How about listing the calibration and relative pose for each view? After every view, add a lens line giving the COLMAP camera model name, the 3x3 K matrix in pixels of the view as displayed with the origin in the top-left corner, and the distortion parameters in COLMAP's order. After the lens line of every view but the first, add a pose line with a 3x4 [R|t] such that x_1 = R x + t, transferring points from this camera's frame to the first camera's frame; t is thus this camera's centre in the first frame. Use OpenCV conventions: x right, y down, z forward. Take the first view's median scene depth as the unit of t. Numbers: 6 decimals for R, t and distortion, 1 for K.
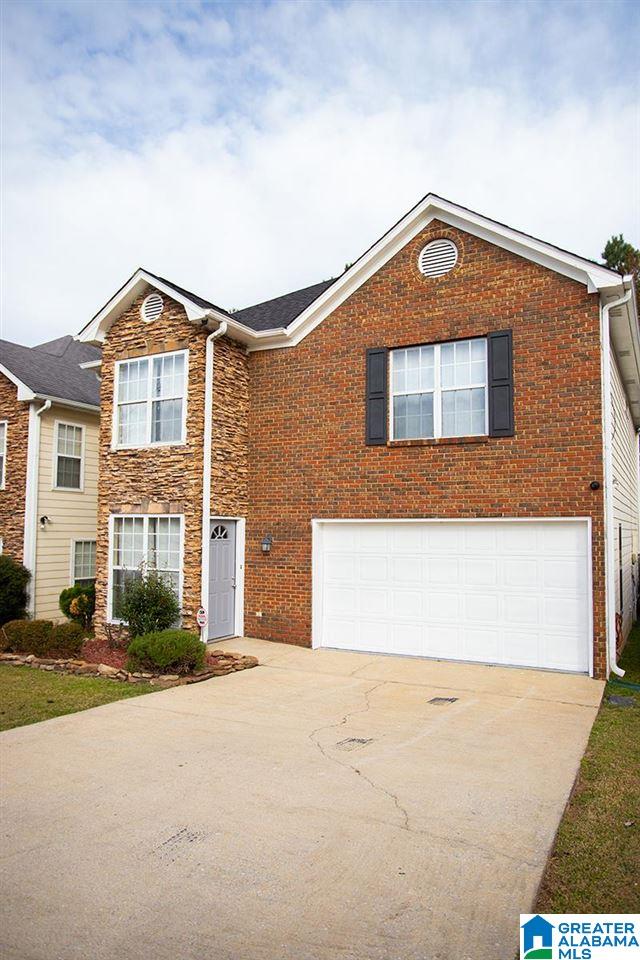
lens RADIAL K [[629.8, 0, 320.0], [0, 629.8, 480.0], [0, 0, 1]] dist [-0.025677, -0.000249]
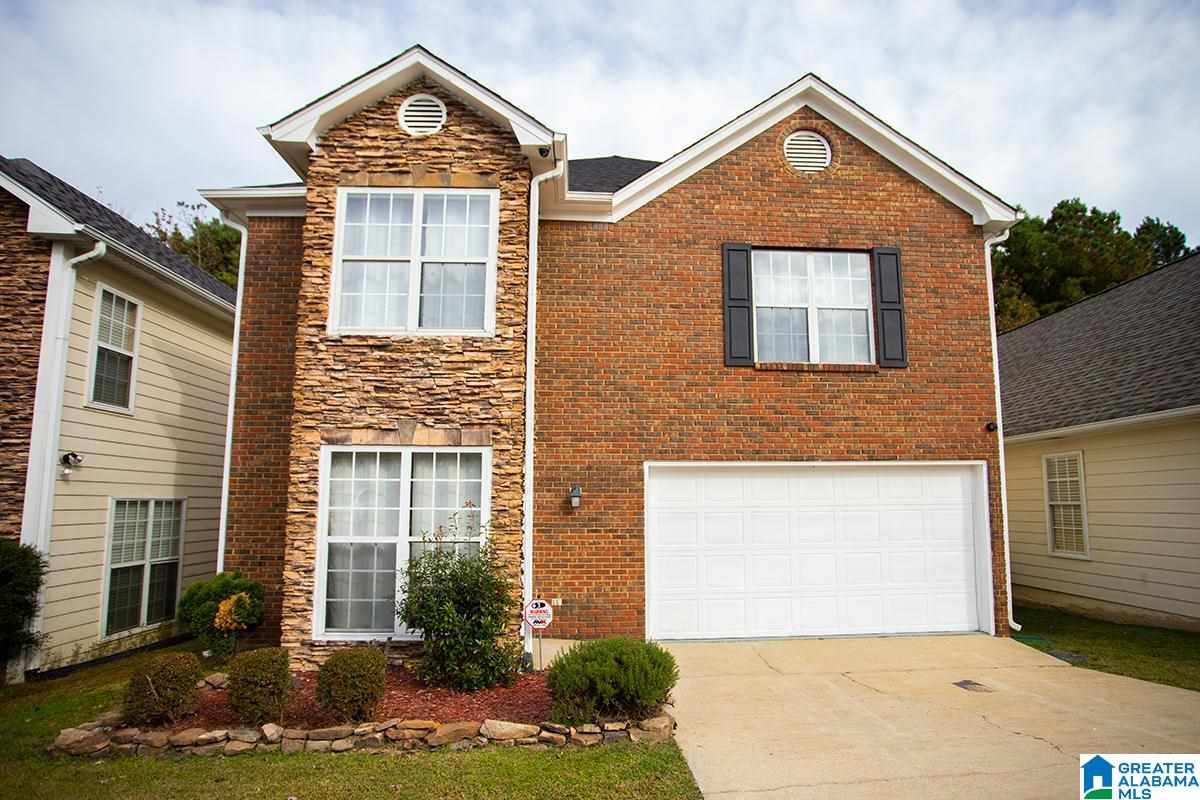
lens RADIAL K [[659.9, 0, 603.1], [0, 659.9, 418.3], [0, 0, 1]] dist [-0.062389, 0.038986]
pose [[0.855679, 0.058134, 0.514231, -0.443284], [-0.035754, 0.997937, -0.053322, 0.054656], [-0.516270, 0.027241, 0.855992, 0.379529]]
